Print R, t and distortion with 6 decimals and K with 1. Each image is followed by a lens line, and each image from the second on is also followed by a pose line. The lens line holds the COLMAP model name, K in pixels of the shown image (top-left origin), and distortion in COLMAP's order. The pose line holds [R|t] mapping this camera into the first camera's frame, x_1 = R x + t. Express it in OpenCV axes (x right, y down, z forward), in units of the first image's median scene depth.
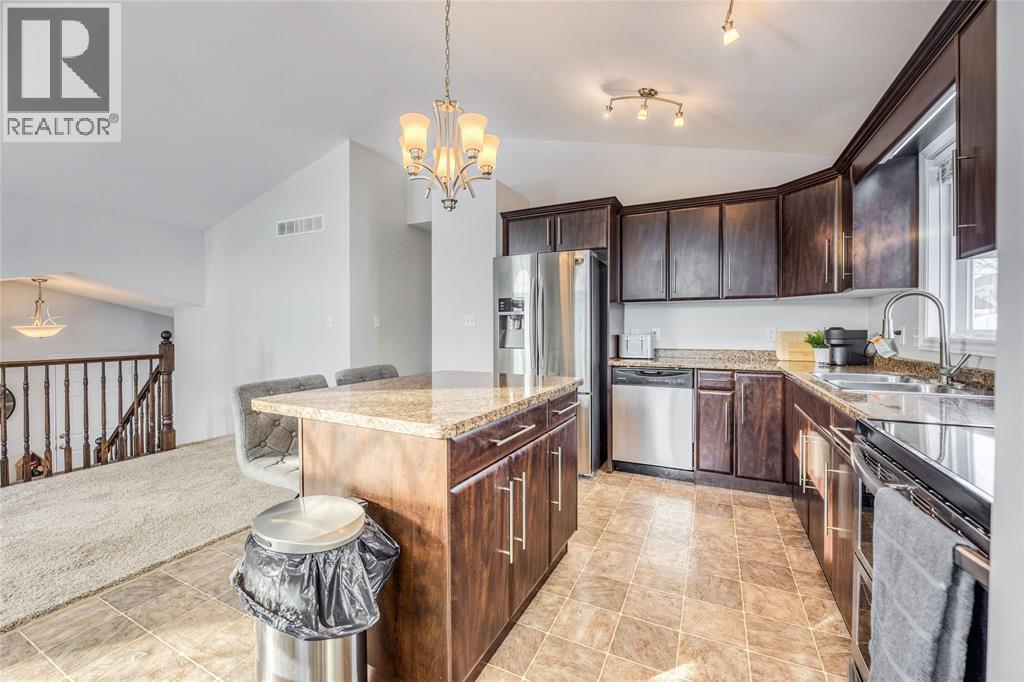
lens RADIAL K [[415.2, 0, 510.3], [0, 415.2, 327.7], [0, 0, 1]] dist [-0.015327, -0.000248]
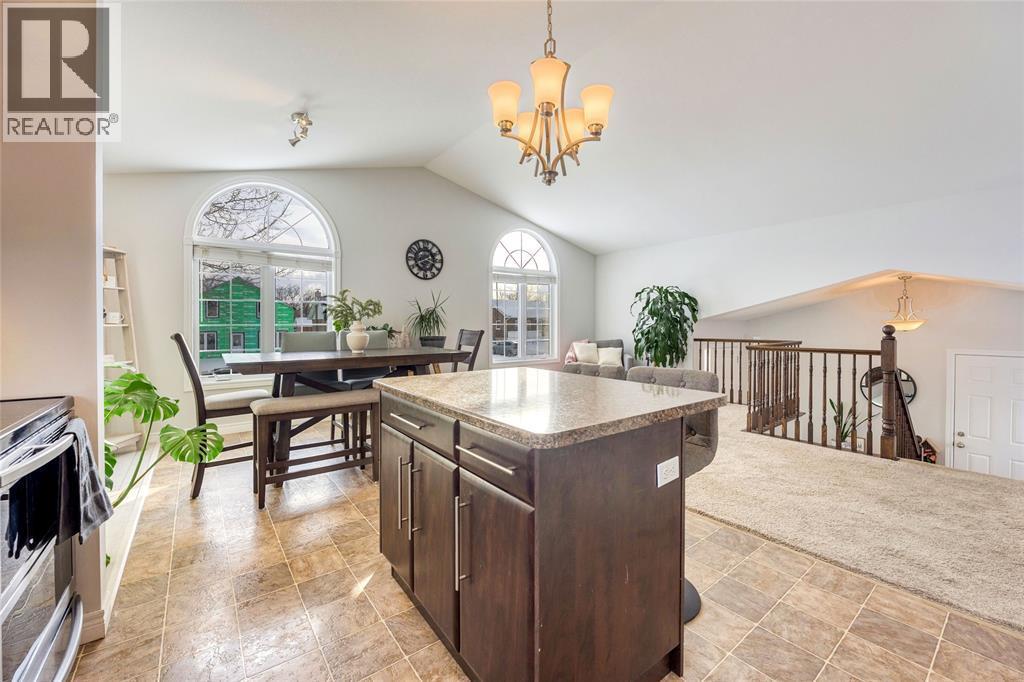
lens RADIAL K [[415.2, 0, 510.3], [0, 415.2, 327.7], [0, 0, 1]] dist [-0.015327, -0.000248]
pose [[-0.443884, 0.010787, -0.896019, 0.347599], [0.001475, 0.999935, 0.011307, 0.002522], [0.896083, 0.003697, -0.443872, 0.703980]]
